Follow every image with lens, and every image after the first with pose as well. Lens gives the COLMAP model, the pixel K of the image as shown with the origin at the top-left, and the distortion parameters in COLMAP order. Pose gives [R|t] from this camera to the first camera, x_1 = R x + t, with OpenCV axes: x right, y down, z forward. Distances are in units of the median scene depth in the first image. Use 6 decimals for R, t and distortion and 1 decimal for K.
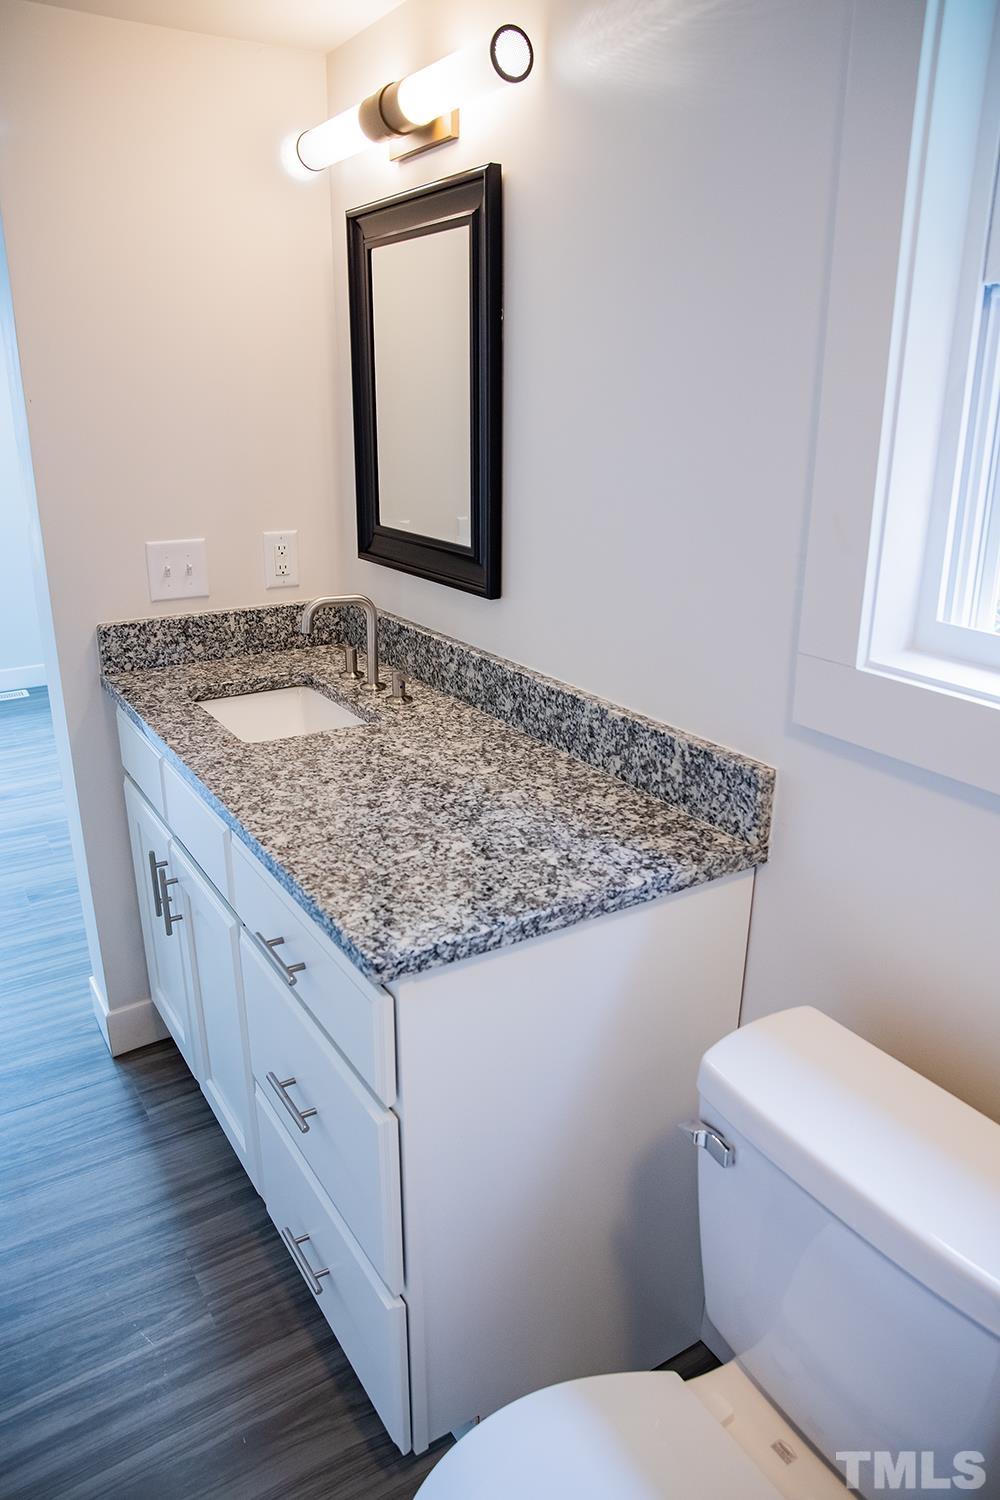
lens RADIAL K [[1053.2, 0, 537.9], [0, 1053.2, 803.0], [0, 0, 1]] dist [-0.107853, 0.096578]
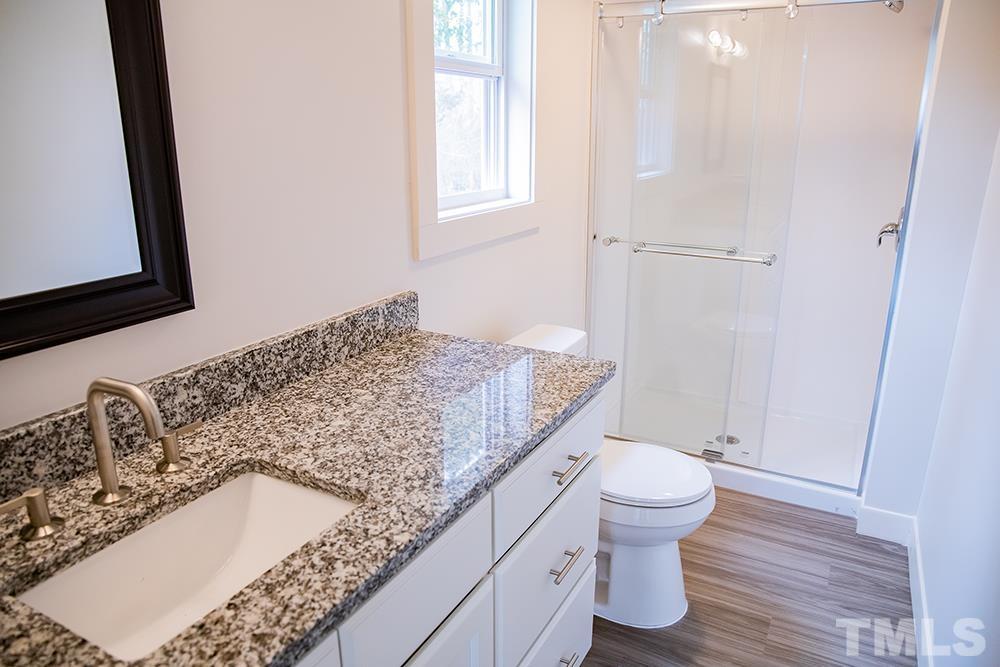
lens RADIAL K [[689.3, 0, 500.0], [0, 689.3, 333.5], [0, 0, 1]] dist [-0.106693, 0.071471]
pose [[-0.489420, -0.254449, 0.834100, -0.808070], [0.319240, 0.837810, 0.442900, -0.404847], [-0.811513, 0.483043, -0.328811, 1.089286]]
